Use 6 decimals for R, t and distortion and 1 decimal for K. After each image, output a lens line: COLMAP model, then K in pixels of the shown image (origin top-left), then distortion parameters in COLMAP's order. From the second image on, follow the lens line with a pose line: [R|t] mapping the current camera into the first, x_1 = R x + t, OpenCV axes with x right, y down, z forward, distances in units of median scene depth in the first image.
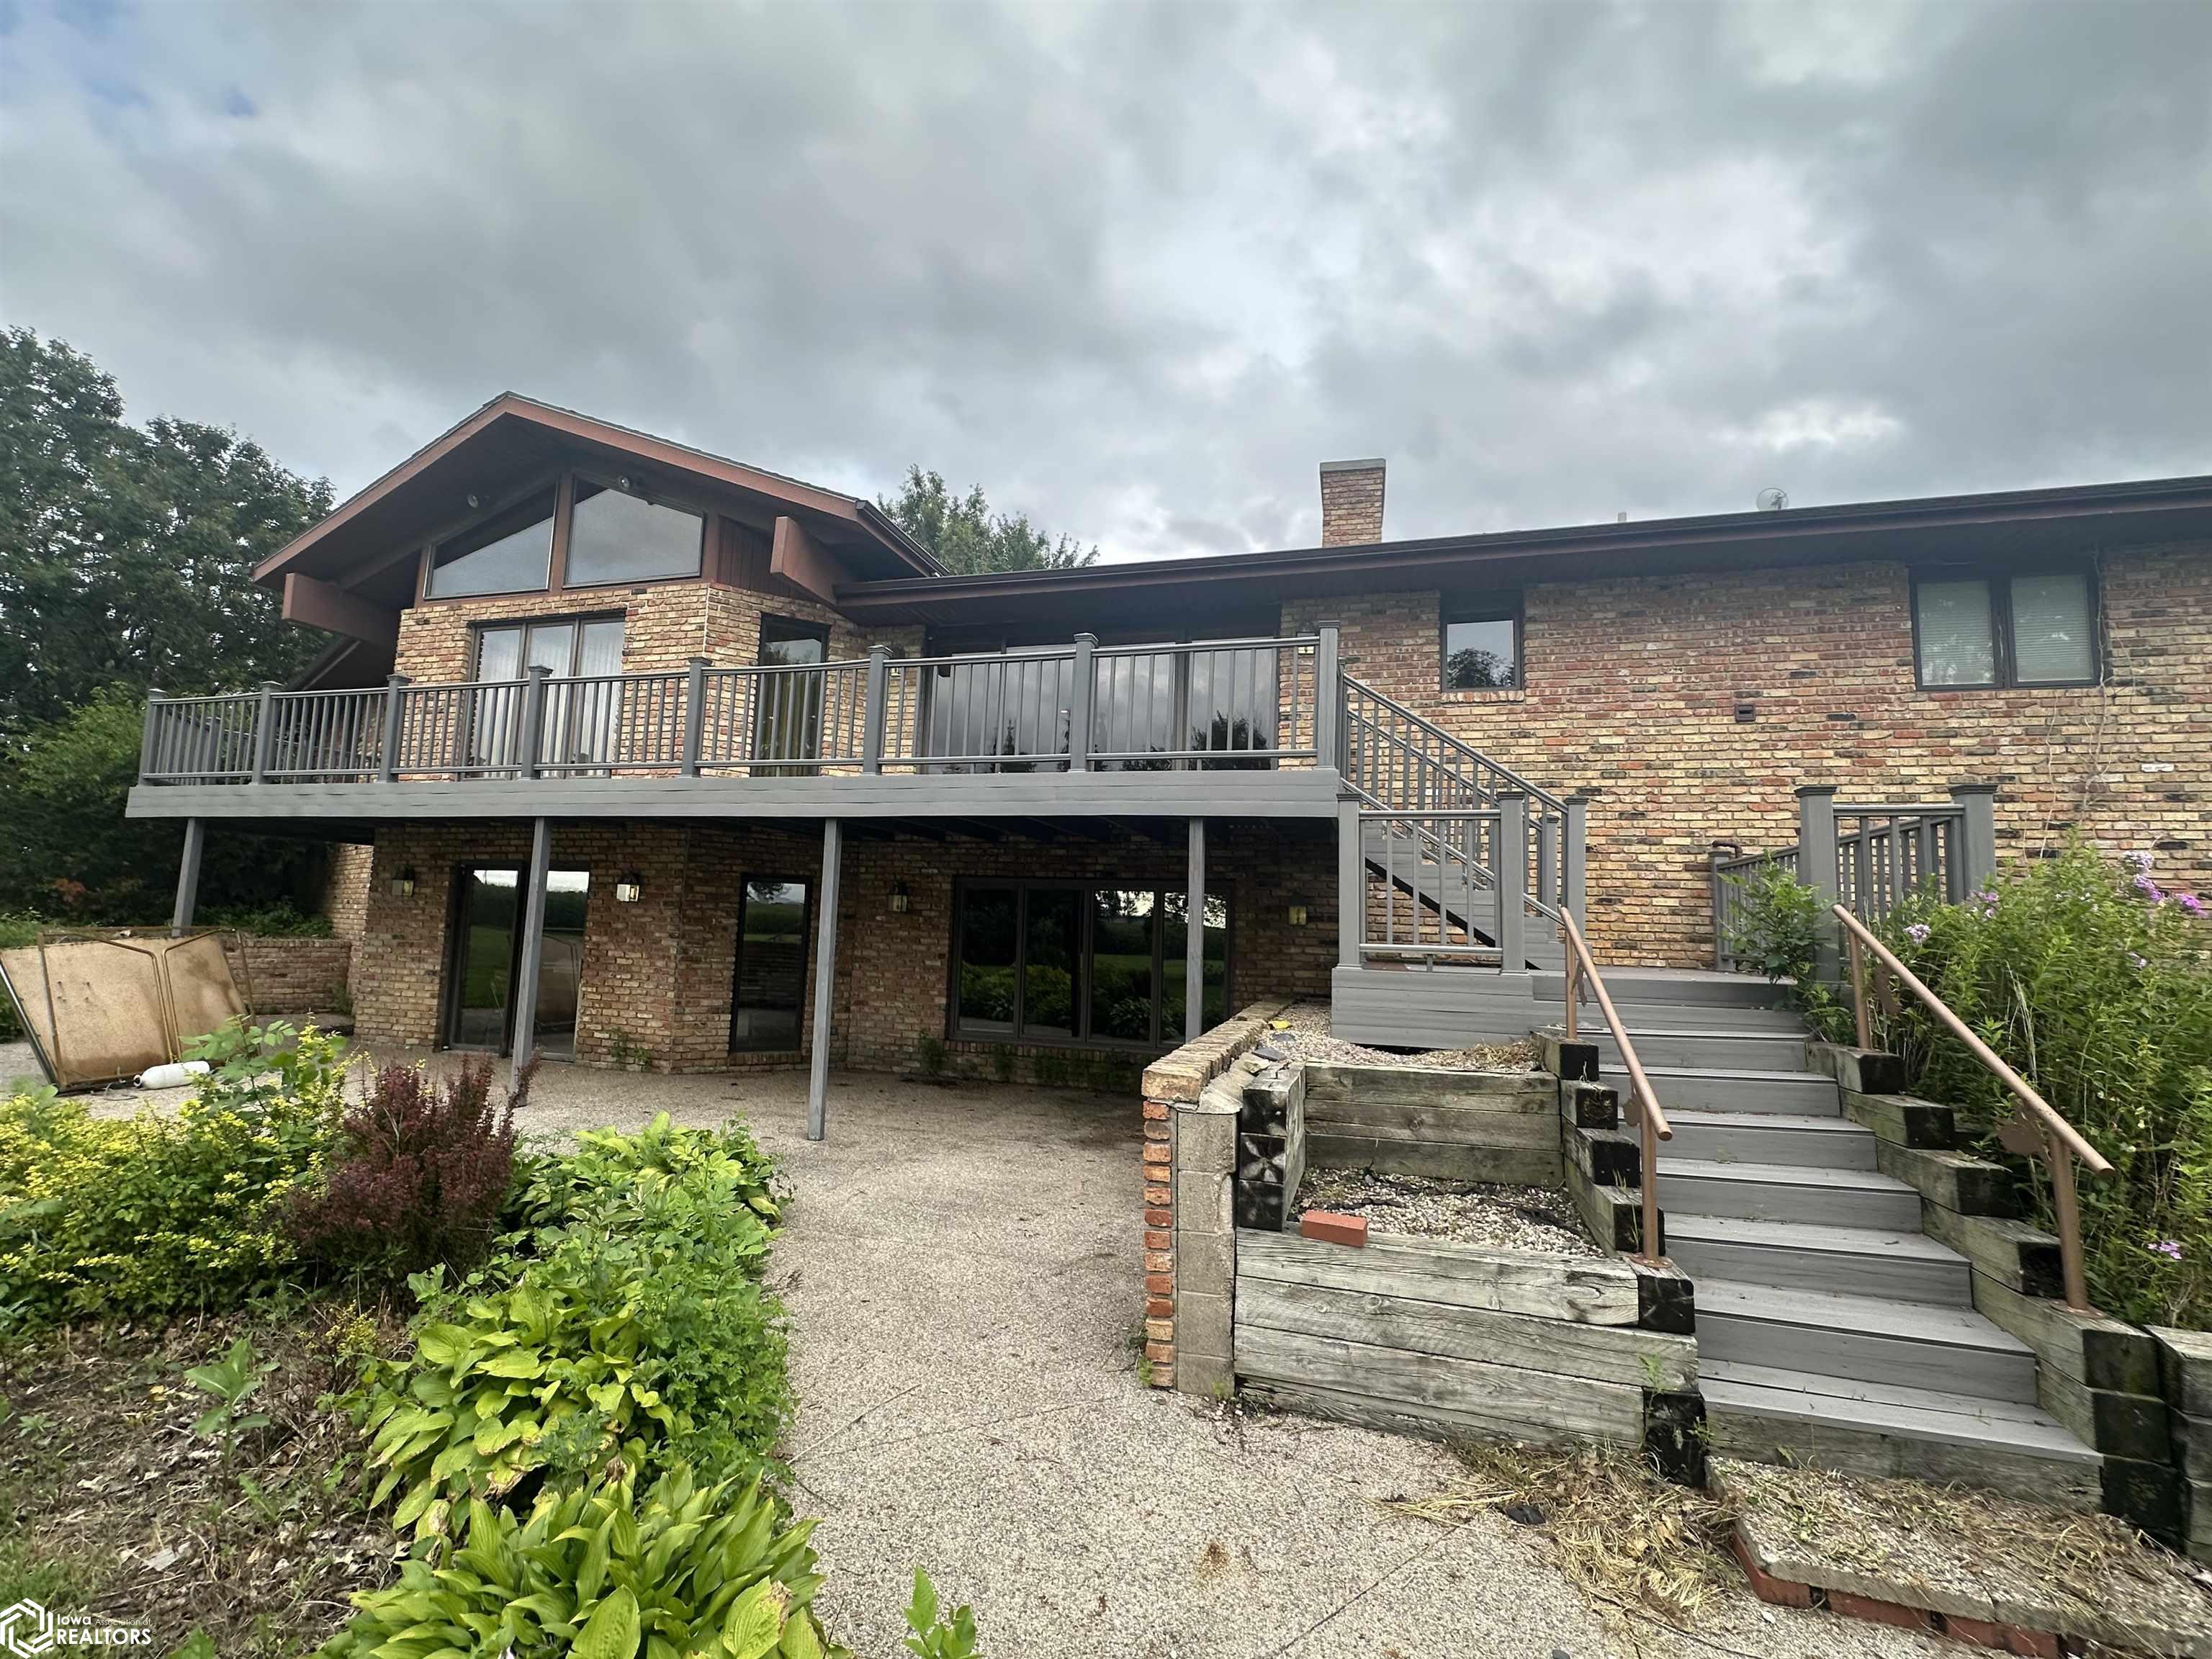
lens RADIAL K [[910.5, 0, 1098.5], [0, 910.5, 829.0], [0, 0, 1]] dist [0.001234, 0.000009]
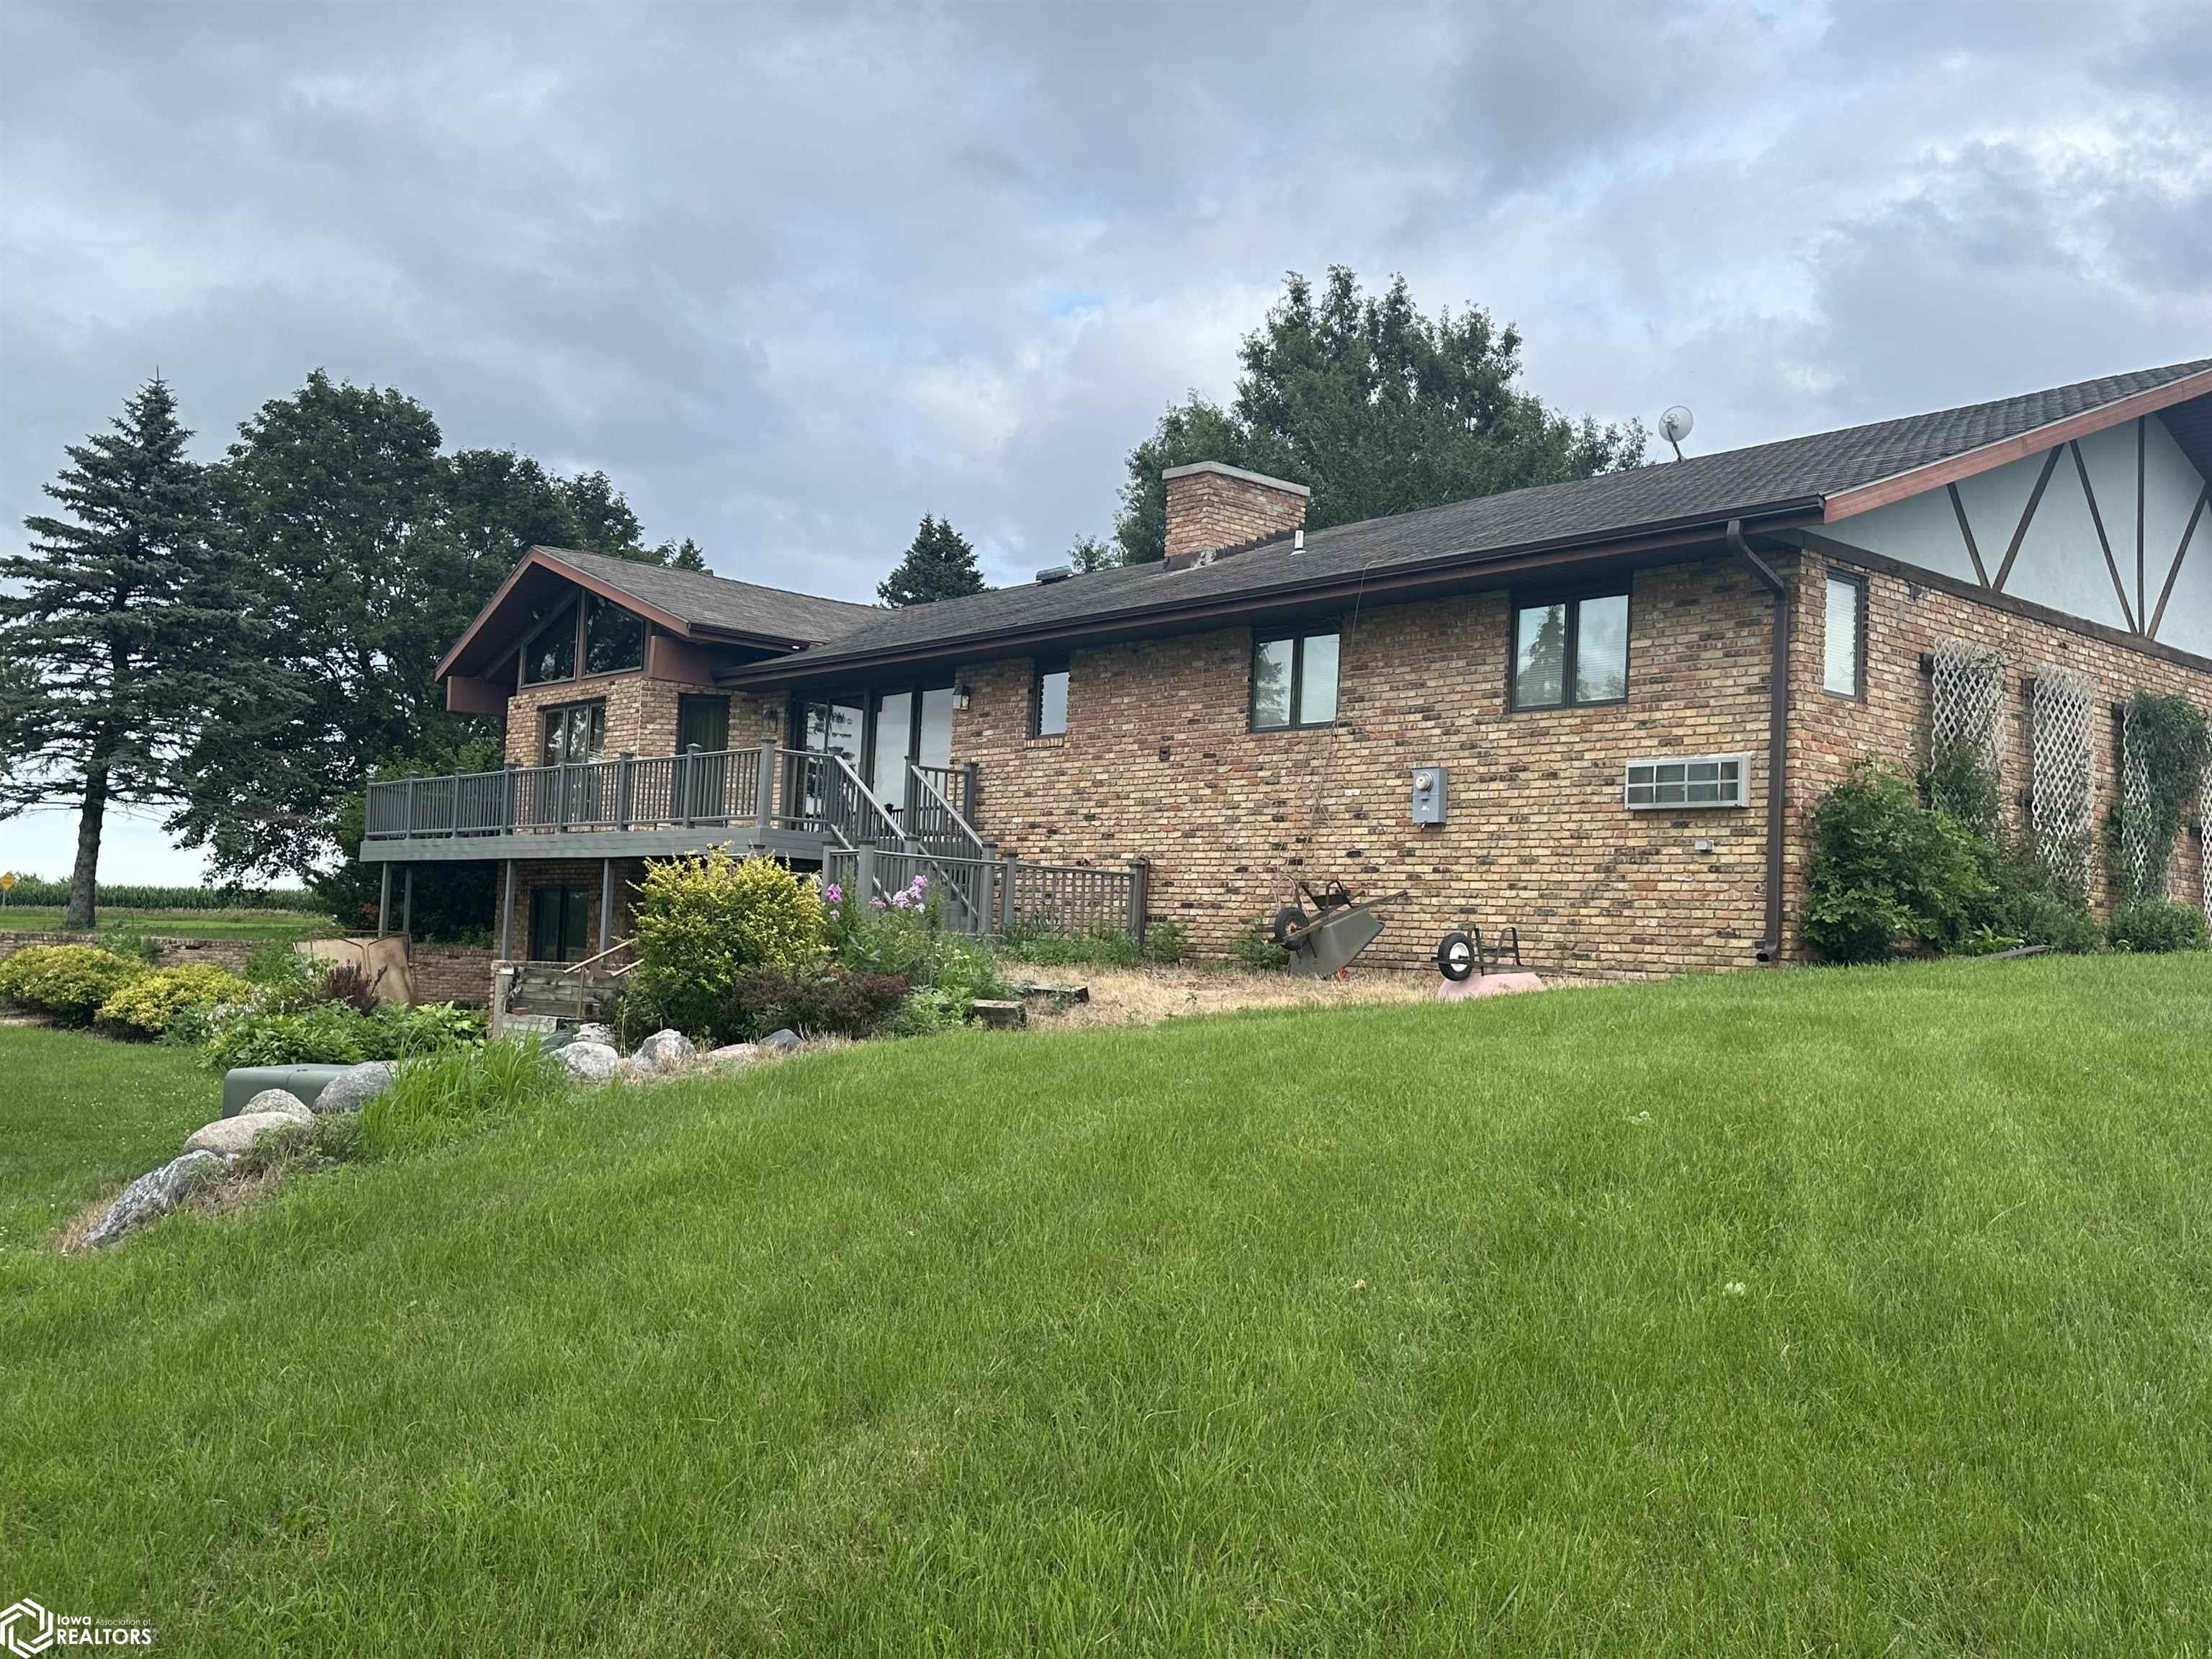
lens RADIAL K [[1974.3, 0, 1110.9], [0, 1974.3, 831.0], [0, 0, 1]] dist [0.094613, 0.002240]
pose [[0.838853, -0.030885, -0.543482, 2.132785], [0.039913, 0.999192, 0.004823, -0.036249], [0.542893, -0.025738, 0.839407, -1.335429]]
